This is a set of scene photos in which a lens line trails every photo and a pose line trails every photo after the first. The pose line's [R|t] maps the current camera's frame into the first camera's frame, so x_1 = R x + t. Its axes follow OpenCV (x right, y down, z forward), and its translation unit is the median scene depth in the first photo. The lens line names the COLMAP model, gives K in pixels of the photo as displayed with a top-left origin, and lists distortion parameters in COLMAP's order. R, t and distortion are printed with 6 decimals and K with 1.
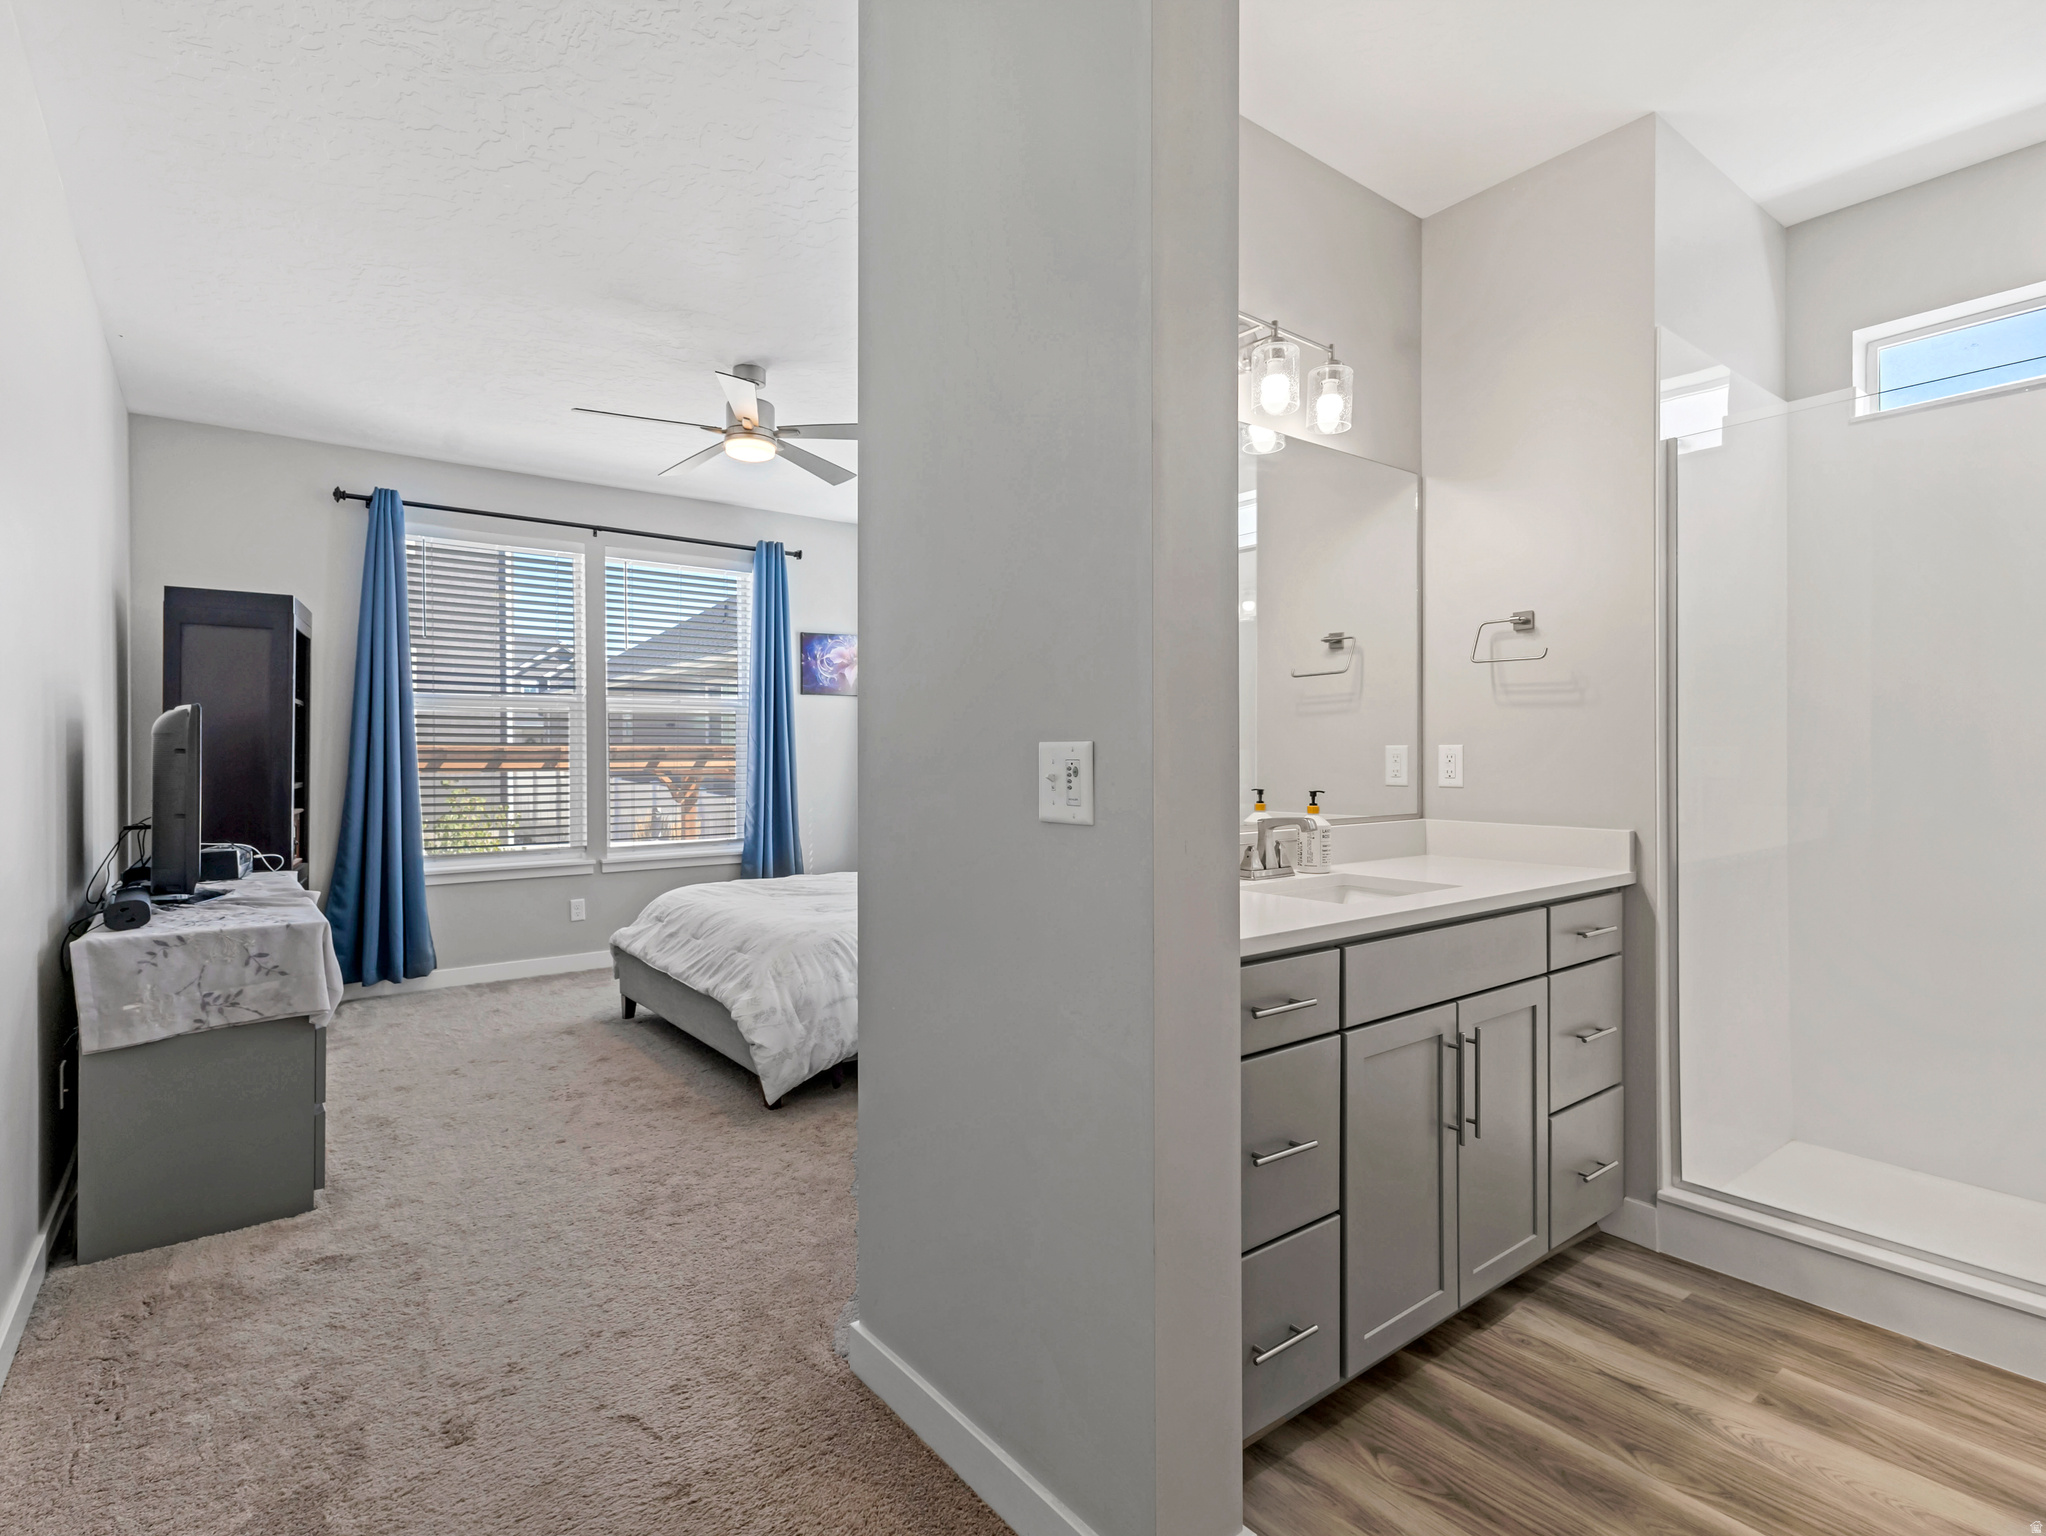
lens RADIAL K [[1011.2, 0, 1013.1], [0, 1011.2, 769.0], [0, 0, 1]] dist [0.012584, -0.002797]
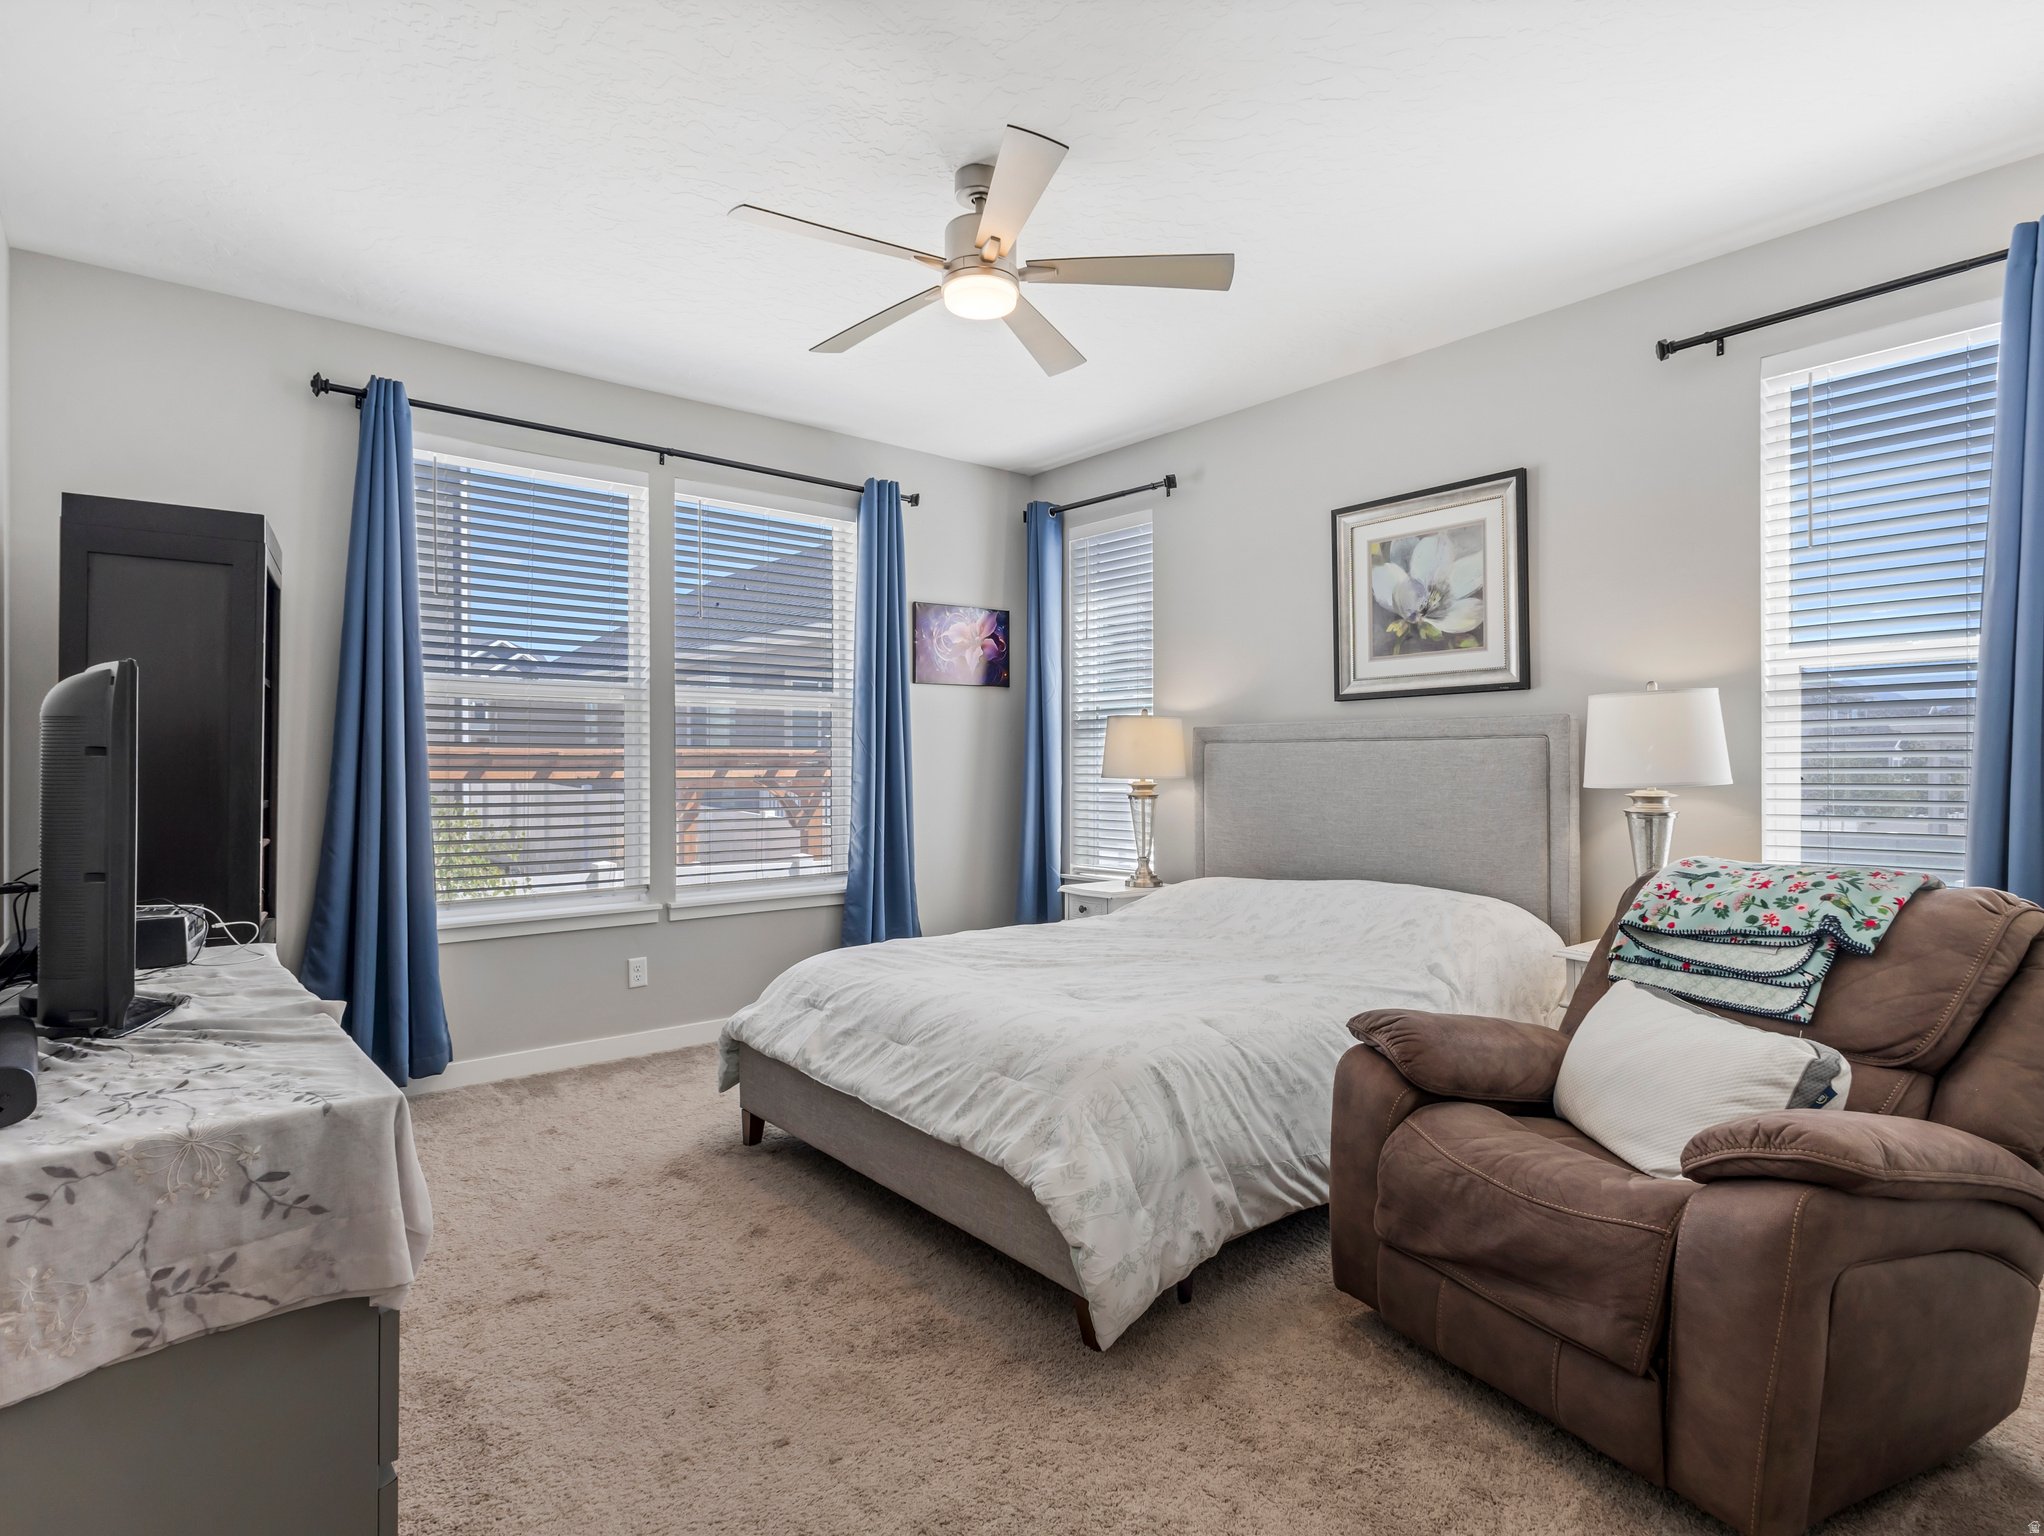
lens RADIAL K [[1048.7, 0, 1006.4], [0, 1048.7, 777.1], [0, 0, 1]] dist [0.008176, -0.006230]
pose [[0.999188, 0.002699, 0.040213, -0.234610], [-0.002690, 0.999996, -0.000277, -0.003080], [-0.040213, 0.000169, 0.999191, 0.278366]]
